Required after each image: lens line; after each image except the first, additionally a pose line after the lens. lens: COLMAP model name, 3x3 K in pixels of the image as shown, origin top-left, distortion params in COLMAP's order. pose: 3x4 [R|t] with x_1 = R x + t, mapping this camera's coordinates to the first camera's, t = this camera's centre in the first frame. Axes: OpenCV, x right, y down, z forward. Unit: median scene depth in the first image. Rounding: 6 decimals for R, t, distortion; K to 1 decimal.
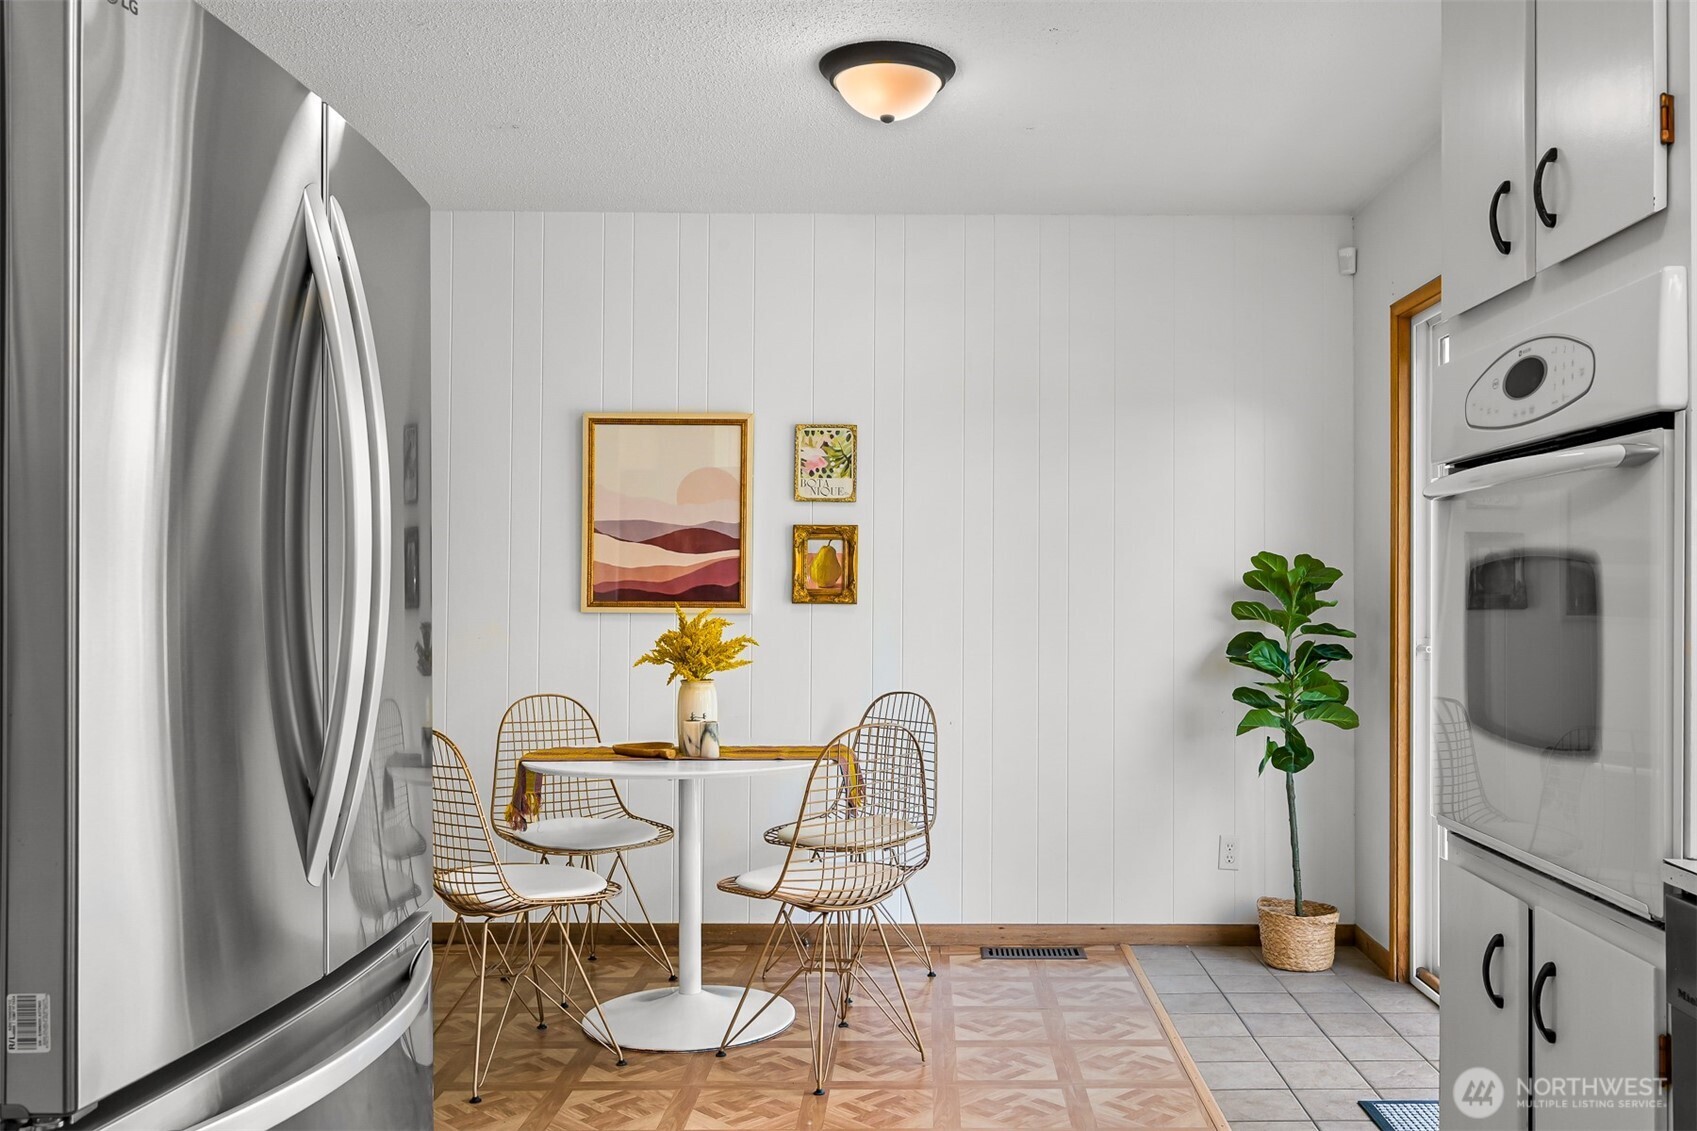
lens RADIAL K [[1435.5, 0, 848.5], [0, 1435.5, 565.5], [0, 0, 1]] dist [-0.007156, -0.008023]
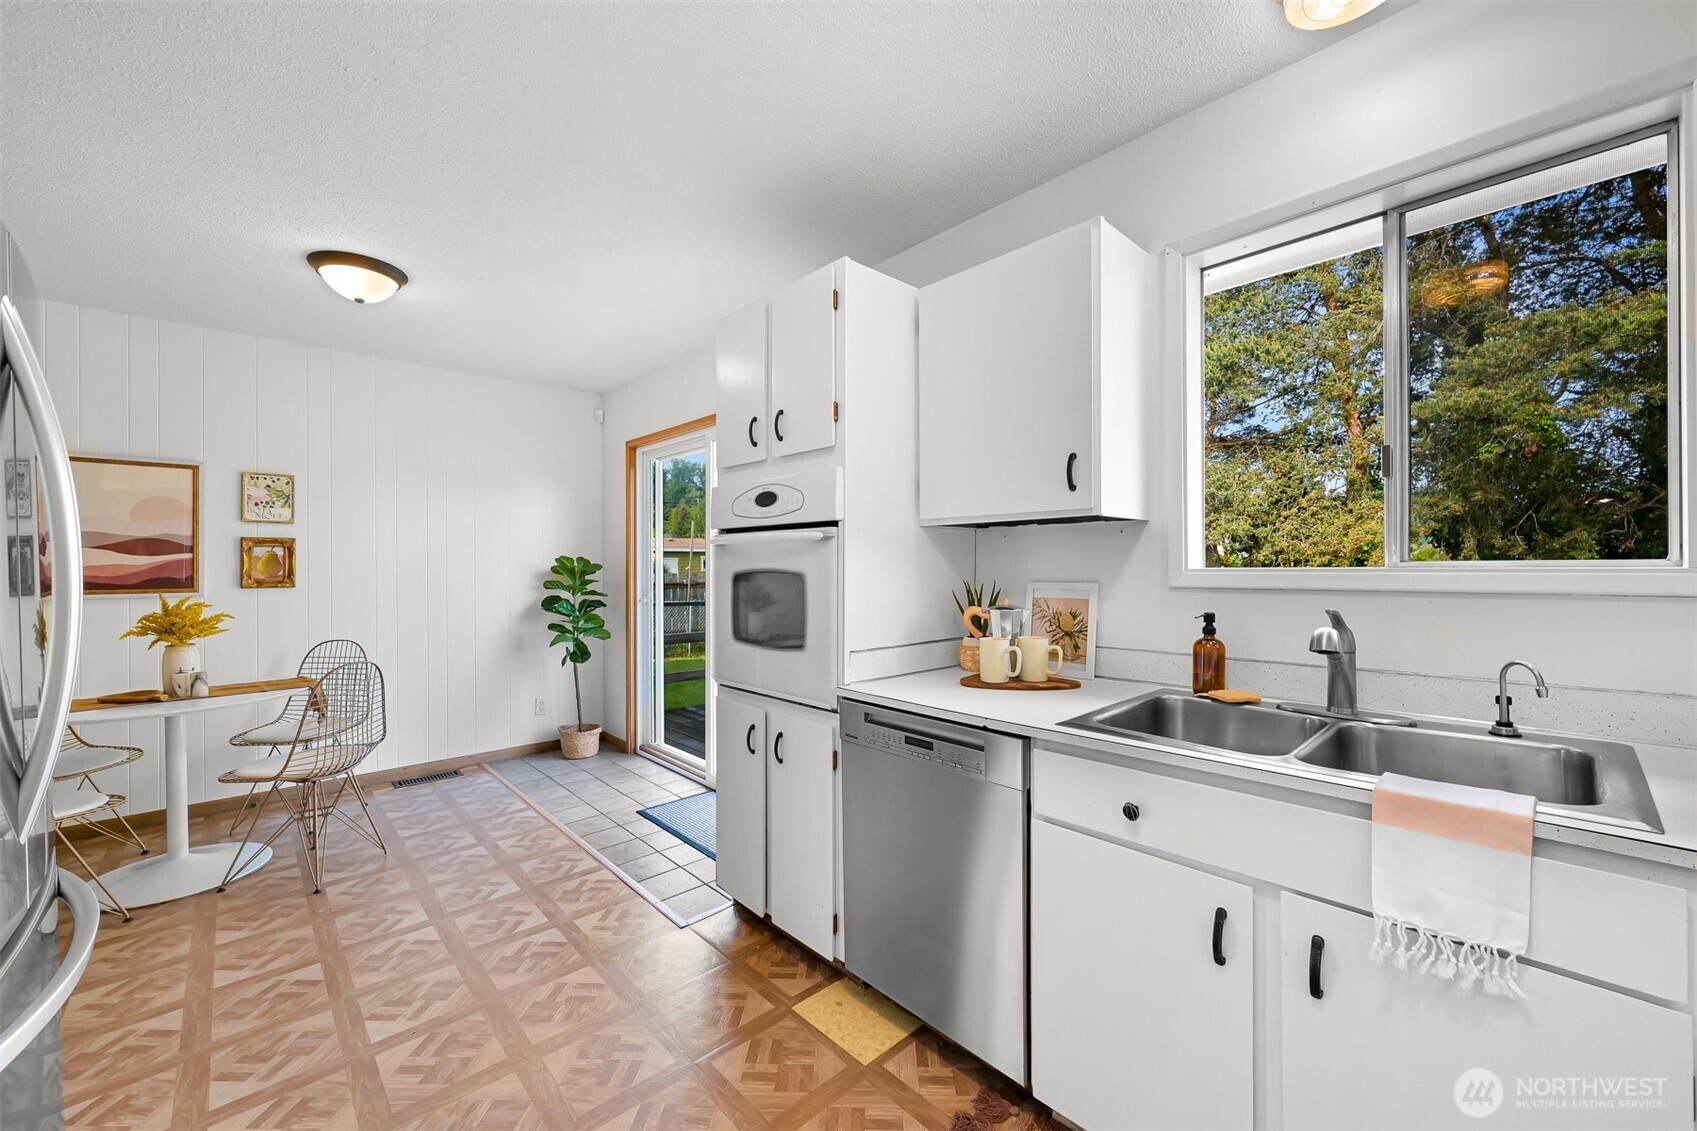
lens RADIAL K [[696.1, 0, 848.5], [0, 696.1, 565.5], [0, 0, 1]] dist [-0.000108, -0.000080]
pose [[0.719236, -0.012087, 0.694661, -0.105997], [-0.001711, 0.999815, 0.019168, -0.015953], [-0.694764, -0.014975, 0.719082, 0.013248]]
